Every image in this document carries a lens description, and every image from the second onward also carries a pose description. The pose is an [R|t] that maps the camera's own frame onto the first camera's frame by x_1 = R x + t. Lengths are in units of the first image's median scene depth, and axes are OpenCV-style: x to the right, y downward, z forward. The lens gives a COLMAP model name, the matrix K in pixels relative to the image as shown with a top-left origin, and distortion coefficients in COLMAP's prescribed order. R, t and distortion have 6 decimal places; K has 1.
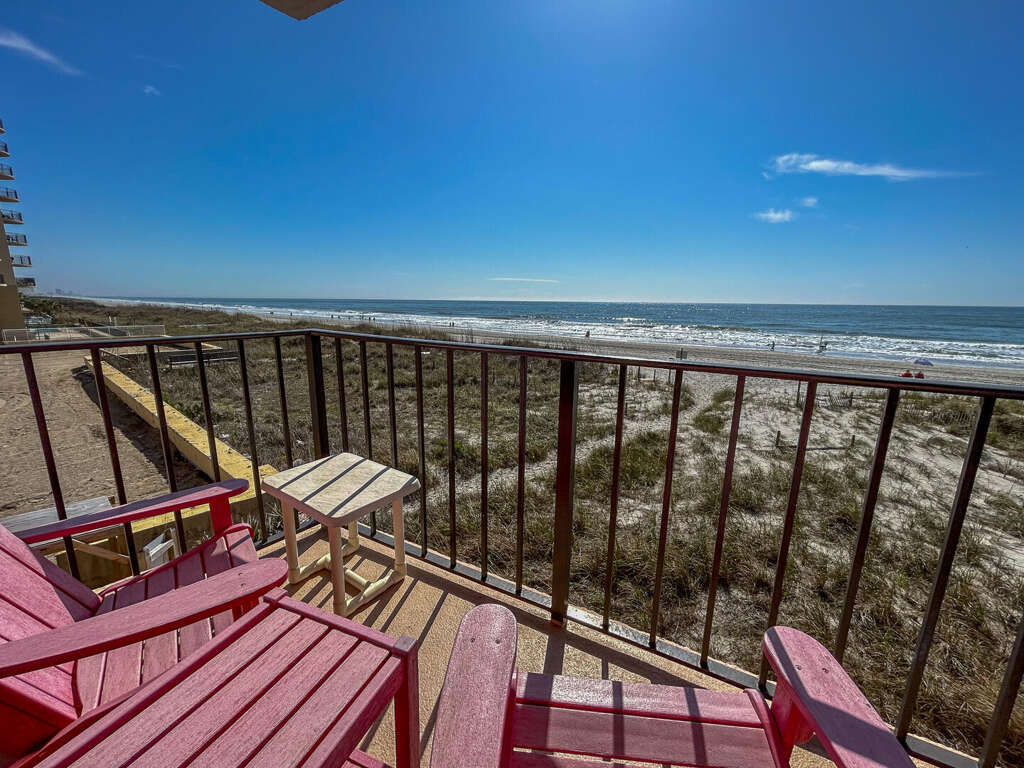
lens RADIAL K [[414.4, 0, 511.2], [0, 414.4, 386.2], [0, 0, 1]] dist [-0.001379, 0.000765]
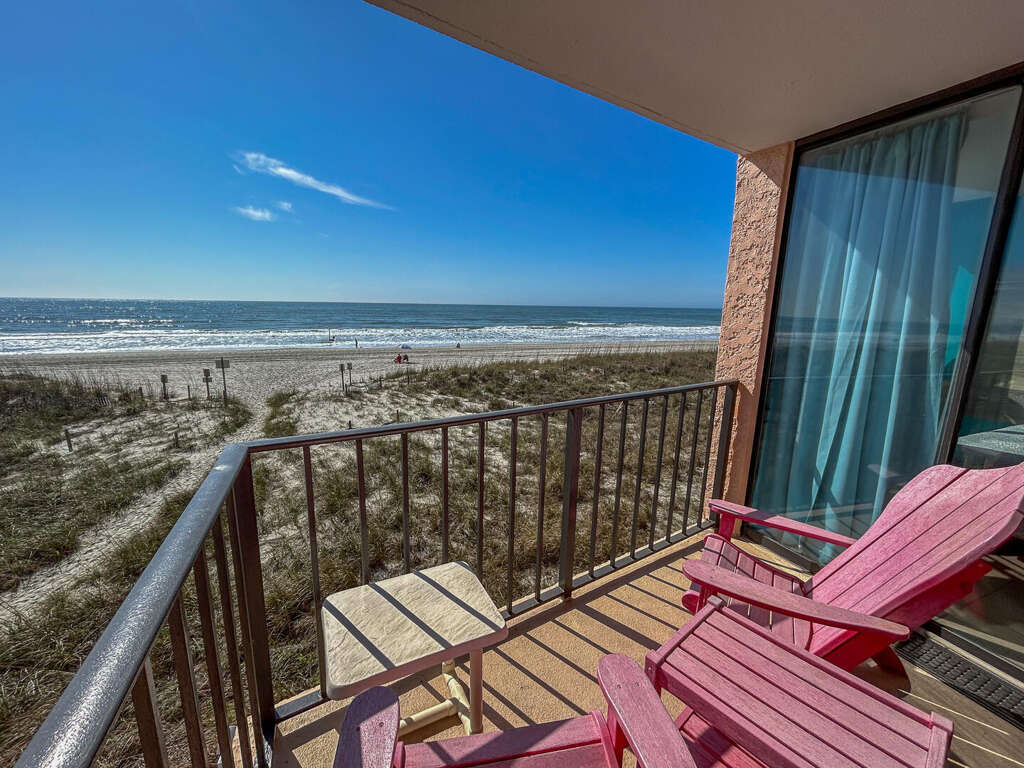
lens RADIAL K [[414.8, 0, 509.2], [0, 414.8, 390.6], [0, 0, 1]] dist [0.008455, 0.000128]
pose [[0.483000, -0.180902, 0.856729, -0.097919], [0.166555, 0.979543, 0.112936, -0.026944], [-0.859634, 0.088144, 0.503250, 0.040382]]
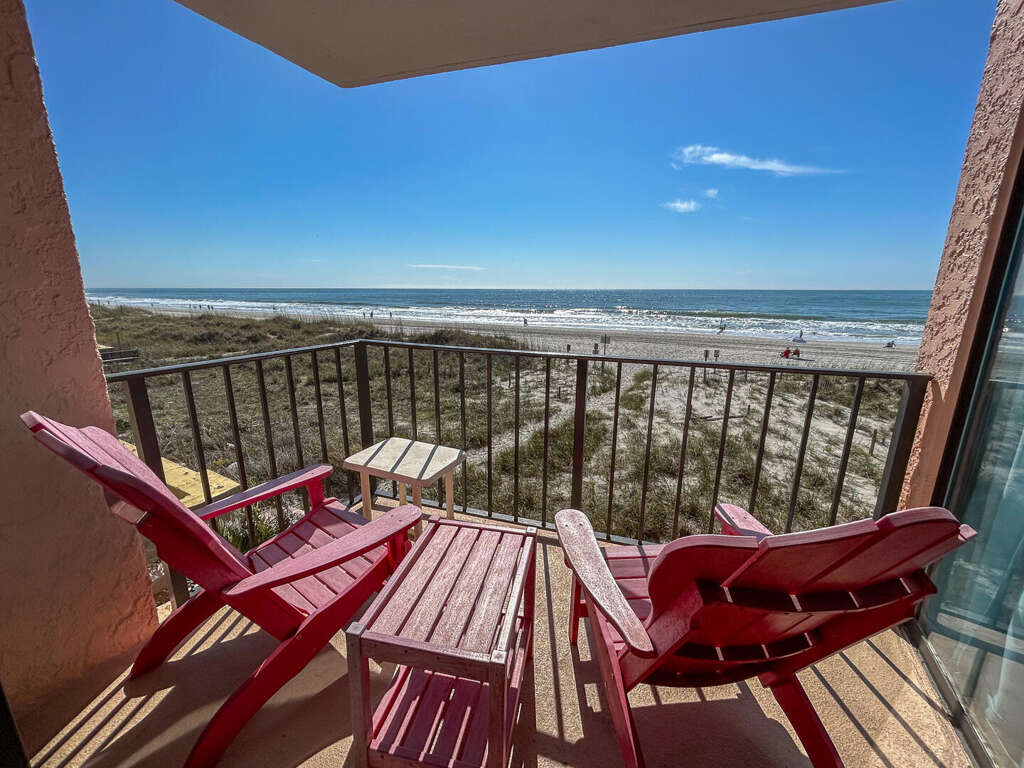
lens RADIAL K [[414.4, 0, 511.2], [0, 414.4, 386.2], [0, 0, 1]] dist [-0.001379, 0.000765]
pose [[0.984077, -0.048547, 0.170987, -0.031189], [0.043537, 0.998509, 0.032931, -0.002524], [-0.172331, -0.024962, 0.984723, -0.035633]]
